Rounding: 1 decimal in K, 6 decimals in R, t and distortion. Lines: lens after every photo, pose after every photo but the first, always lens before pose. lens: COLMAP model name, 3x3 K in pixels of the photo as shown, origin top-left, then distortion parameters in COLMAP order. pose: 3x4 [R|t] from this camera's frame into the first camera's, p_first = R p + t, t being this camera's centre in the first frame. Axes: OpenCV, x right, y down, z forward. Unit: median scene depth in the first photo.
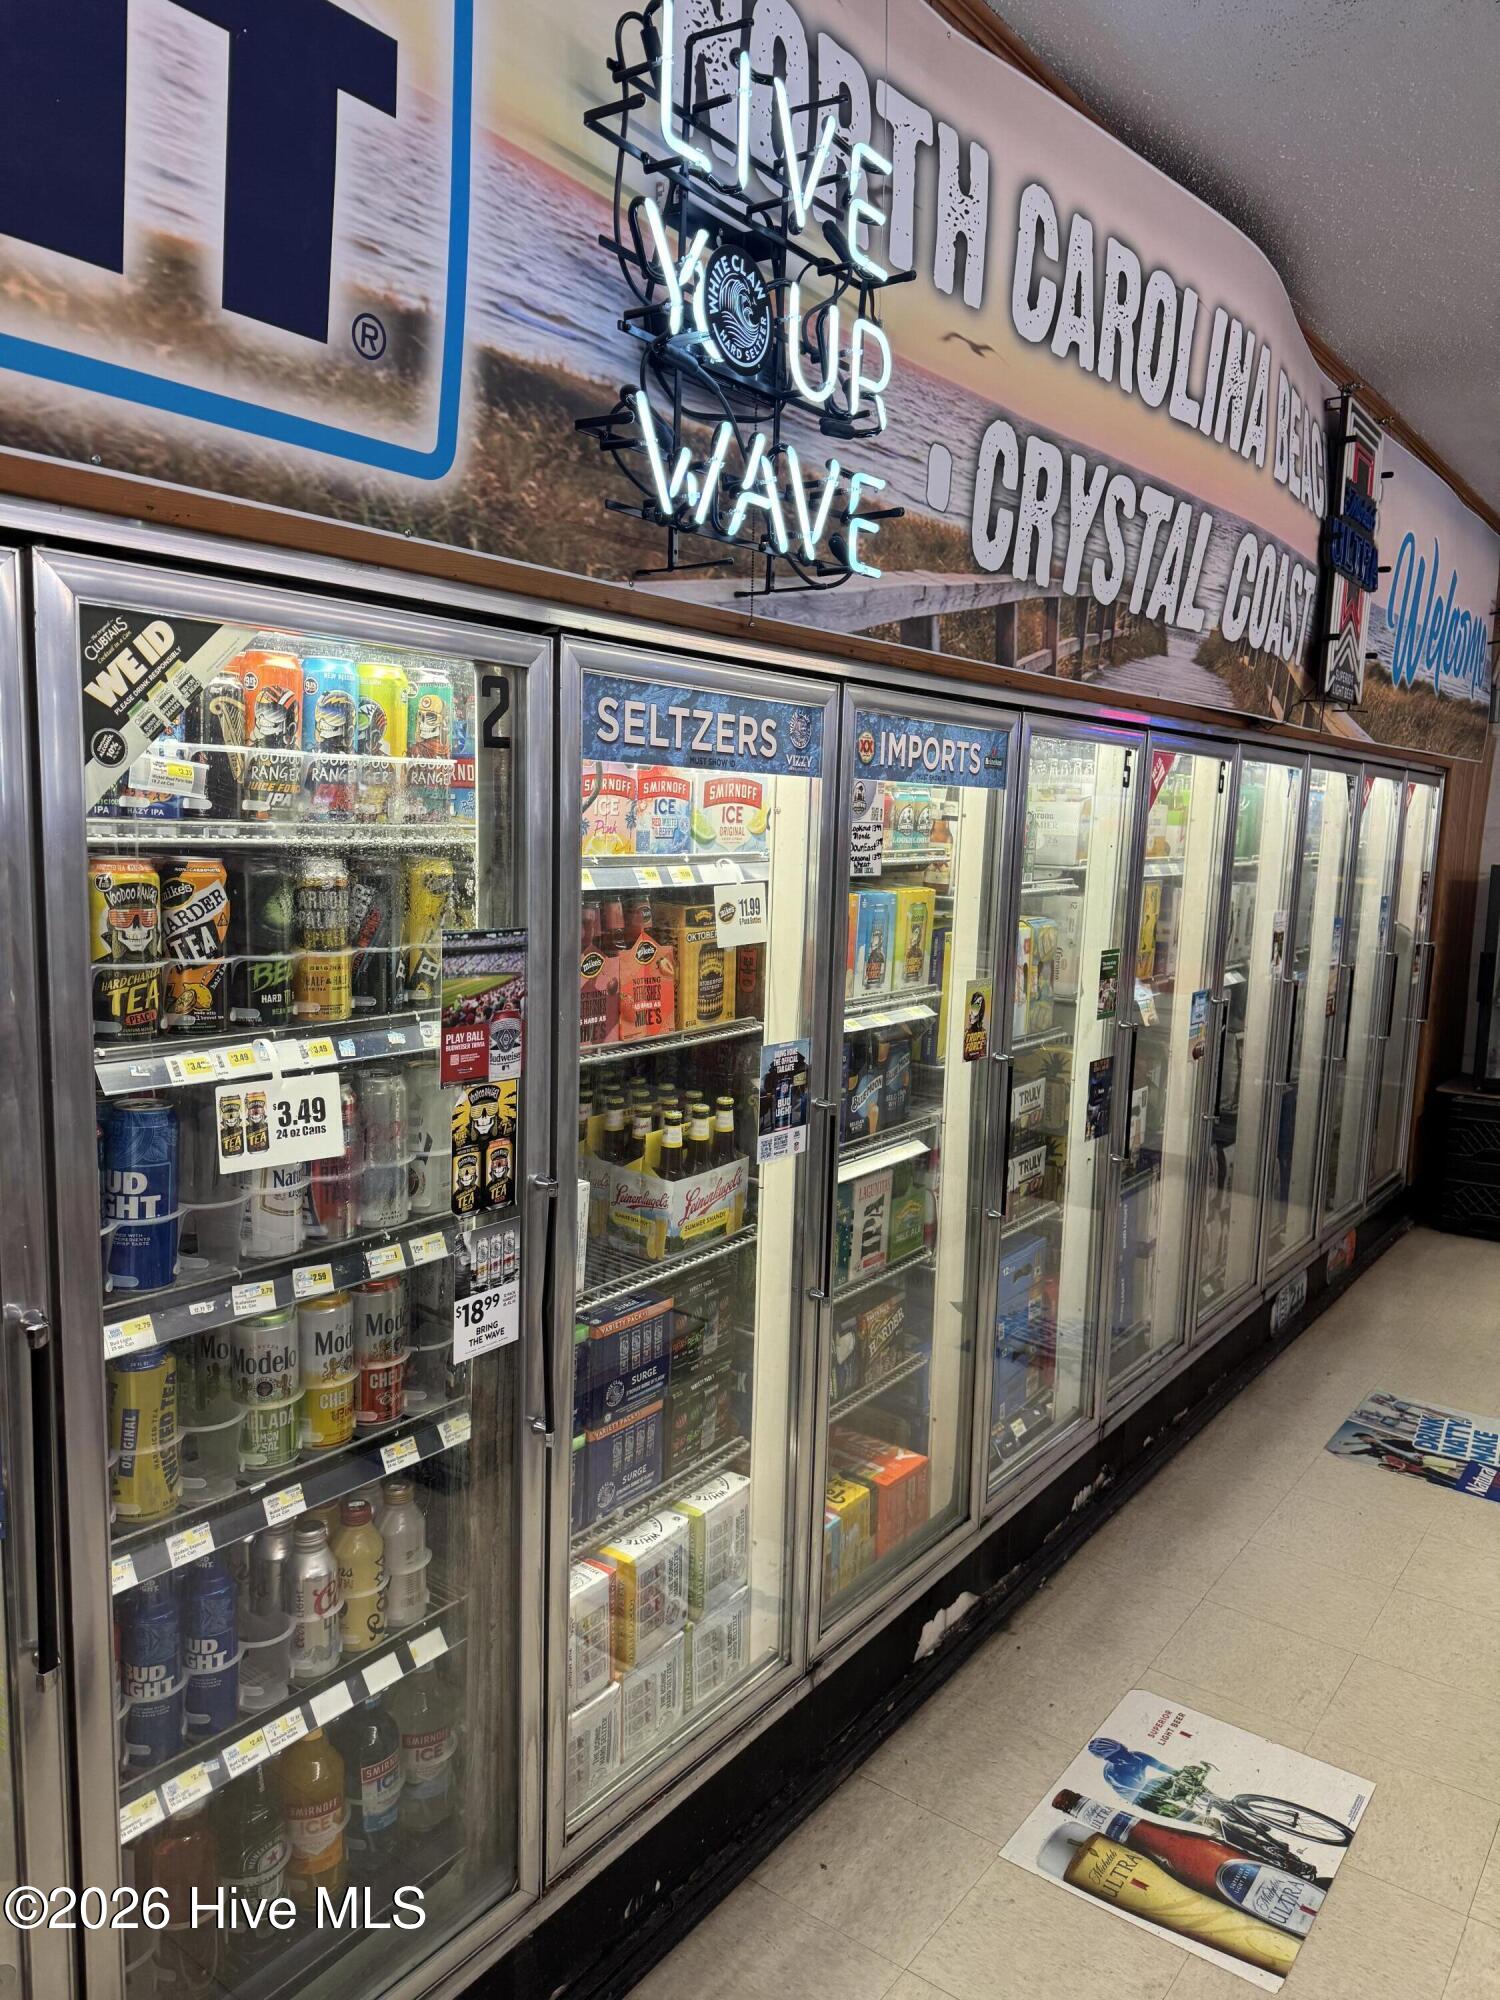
lens RADIAL K [[1415.5, 0, 750.0], [0, 1415.5, 1000.0], [0, 0, 1]] dist [0.046127, -0.048842]
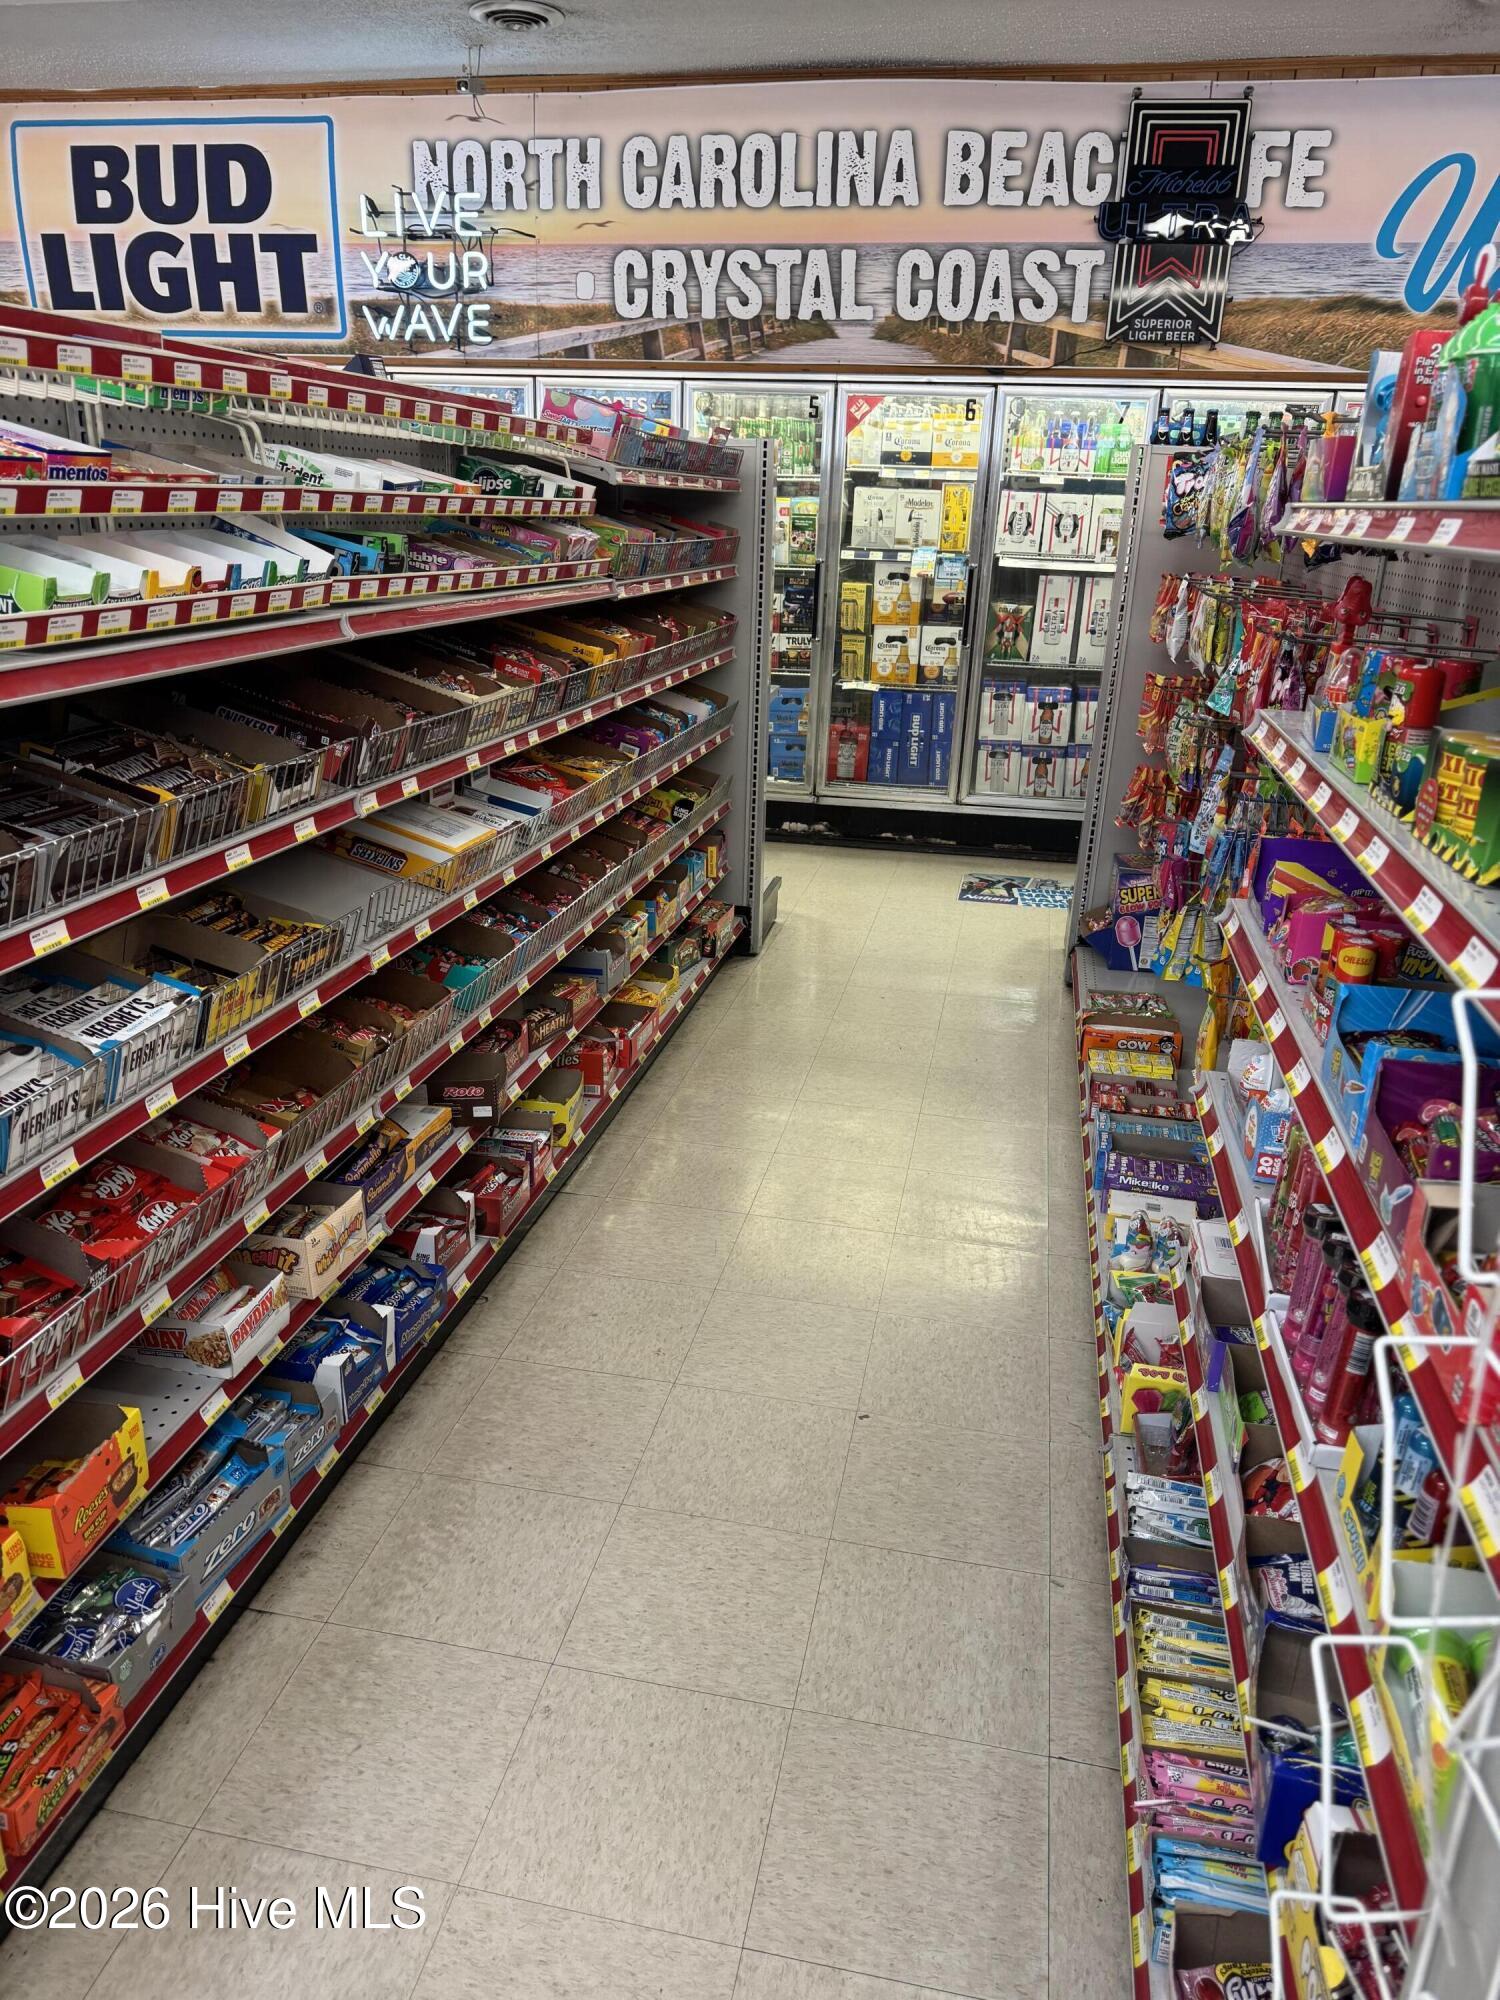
lens RADIAL K [[1415.5, 0, 750.0], [0, 1415.5, 1000.0], [0, 0, 1]] dist [0.046127, -0.048842]
pose [[0.442070, 0.300092, -0.845292, 2.765238], [-0.131692, 0.953877, 0.269769, 0.114620], [0.887261, -0.007938, 0.461200, 0.093782]]
